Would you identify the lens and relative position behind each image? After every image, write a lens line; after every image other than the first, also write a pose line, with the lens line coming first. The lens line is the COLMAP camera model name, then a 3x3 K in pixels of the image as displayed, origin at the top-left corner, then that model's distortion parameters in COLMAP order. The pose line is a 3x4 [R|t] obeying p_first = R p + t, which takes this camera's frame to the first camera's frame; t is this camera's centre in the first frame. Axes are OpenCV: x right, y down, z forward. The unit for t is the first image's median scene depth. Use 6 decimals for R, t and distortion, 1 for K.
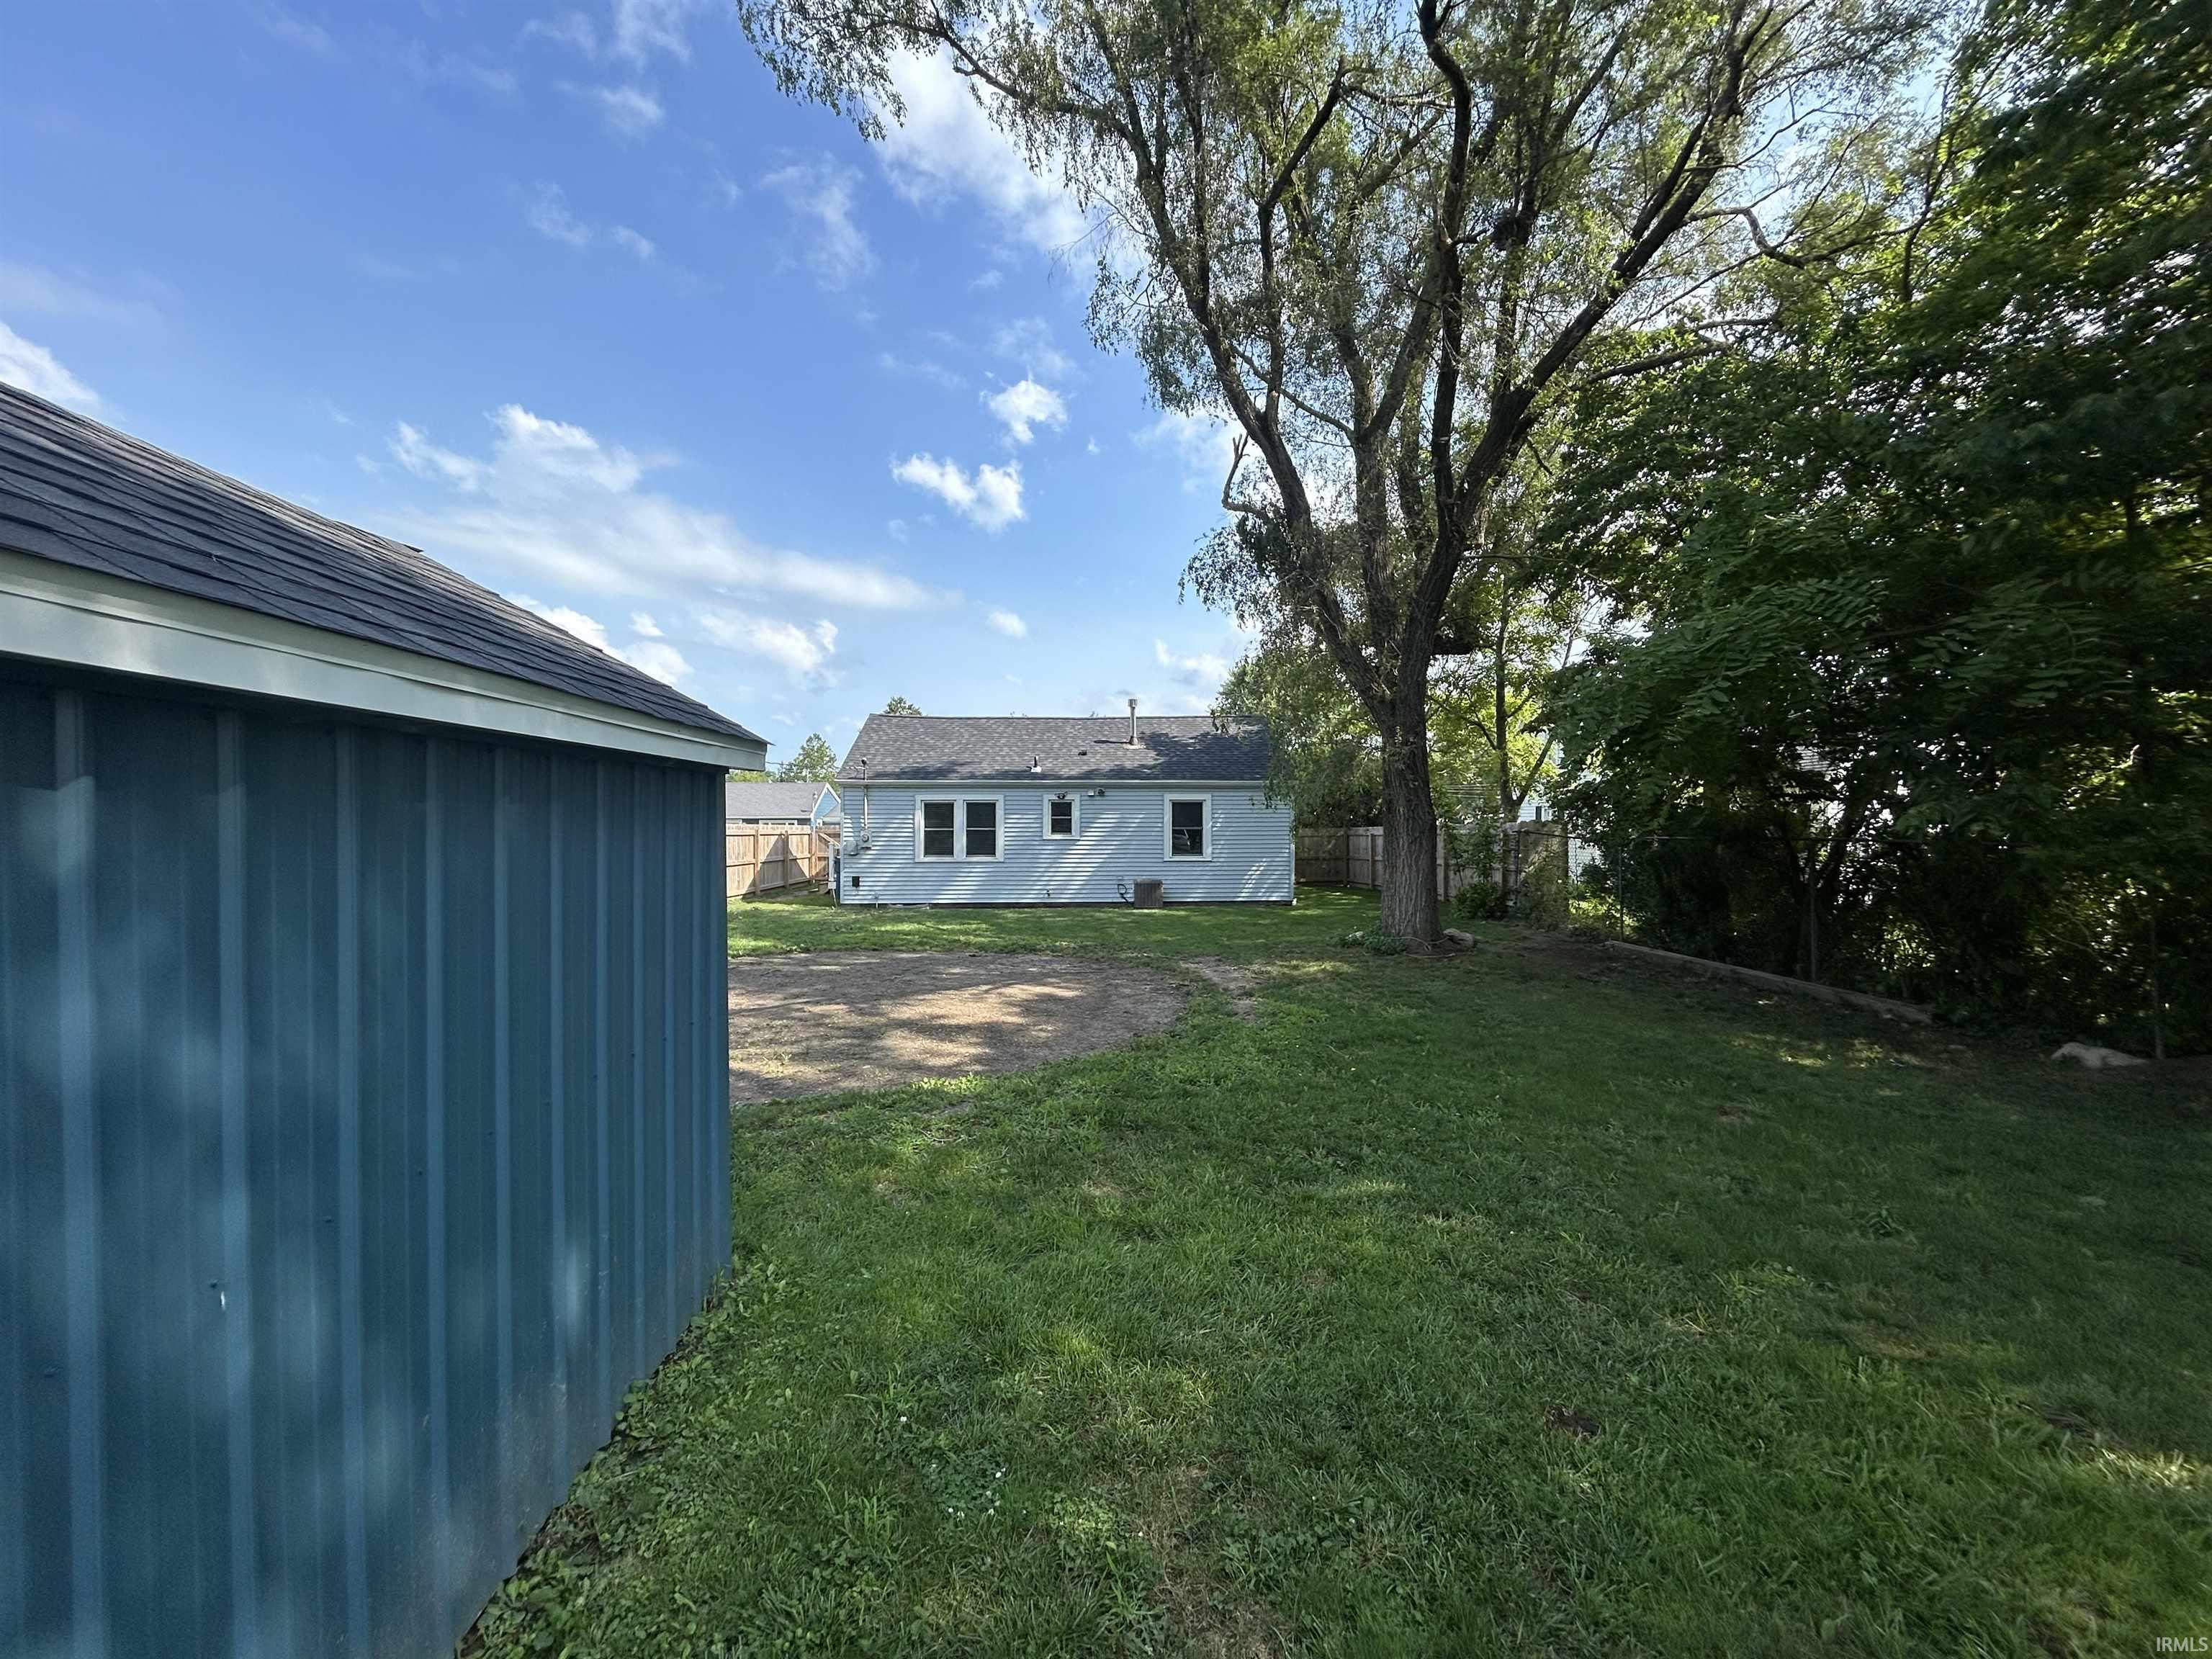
lens RADIAL K [[885.1, 0, 1106.0], [0, 885.1, 829.5], [0, 0, 1]] dist [-0.005582, 0.000487]
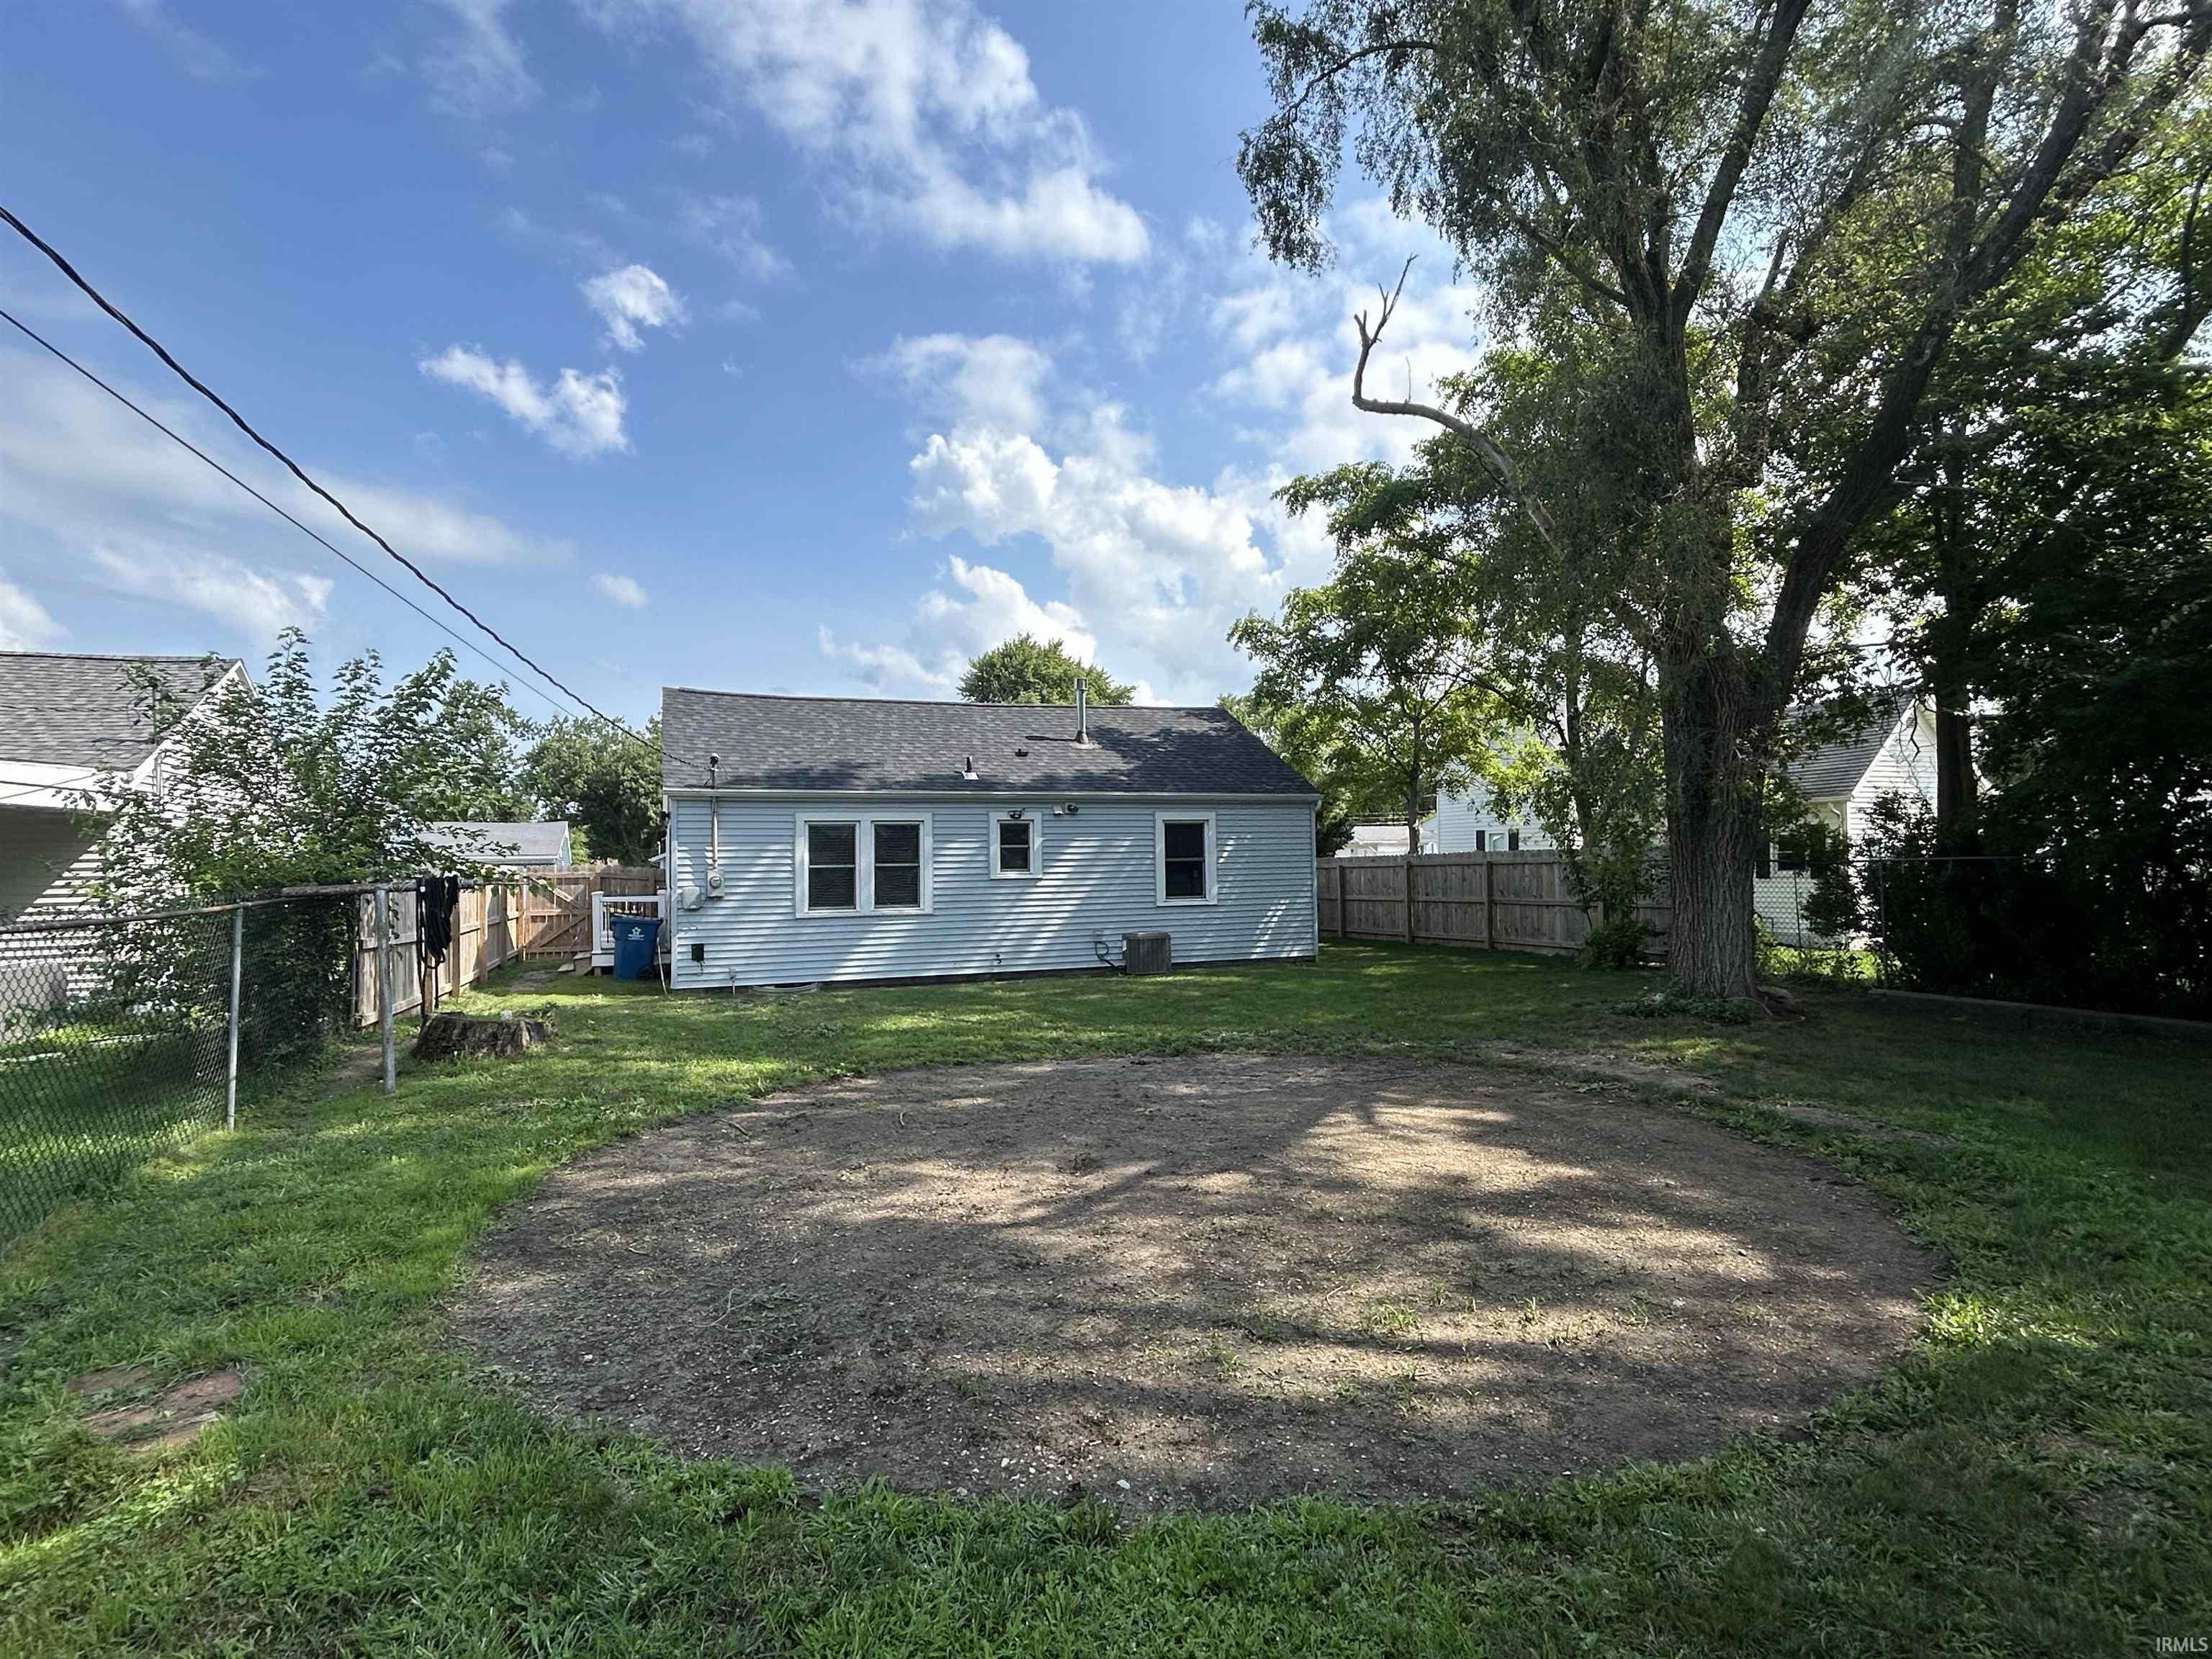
lens RADIAL K [[1125.6, 0, 1106.0], [0, 1125.6, 829.5], [0, 0, 1]] dist [-0.023670, 0.000079]
pose [[0.945971, -0.004332, 0.324223, -0.263937], [0.016196, 0.999294, -0.033901, 0.003839], [-0.323847, 0.037321, 0.945373, 0.162308]]
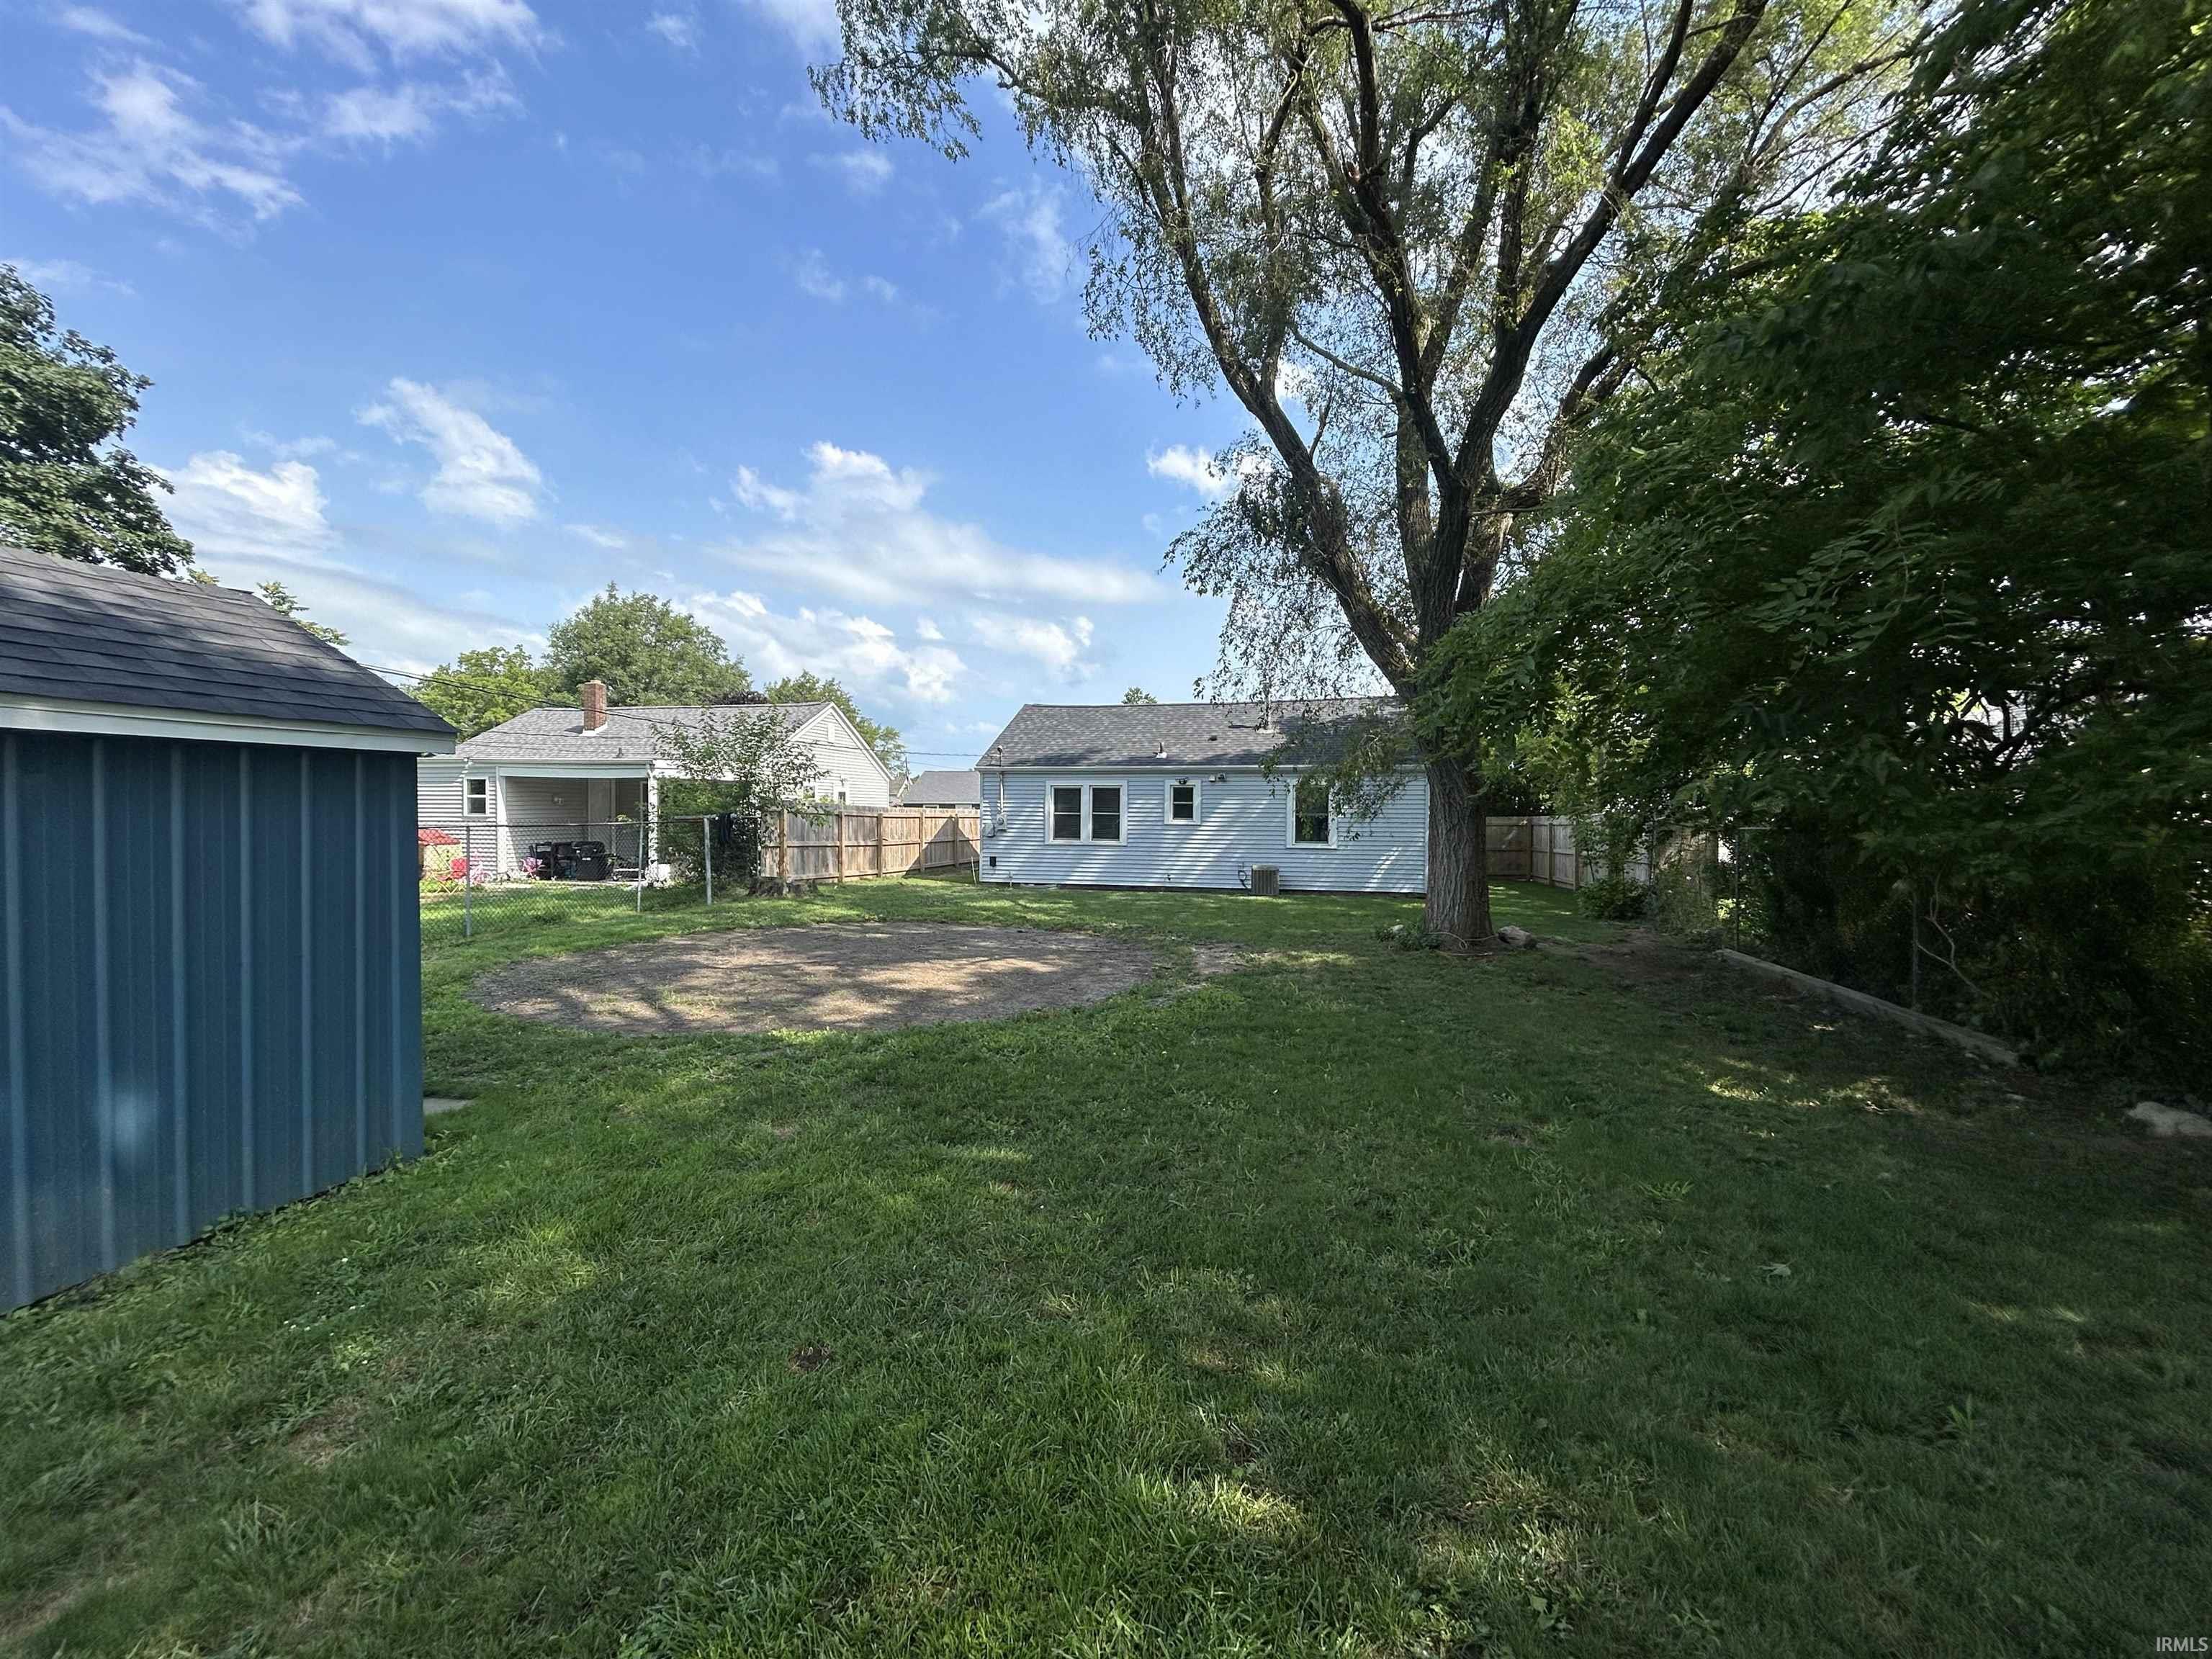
lens RADIAL K [[887.3, 0, 1110.4], [0, 887.3, 819.3], [0, 0, 1]] dist [-0.001478, -0.000412]
pose [[0.959685, 0.010033, -0.280898, 0.153684], [-0.009236, 0.999949, 0.004161, 0.001764], [0.280926, -0.001399, 0.959728, 0.009332]]
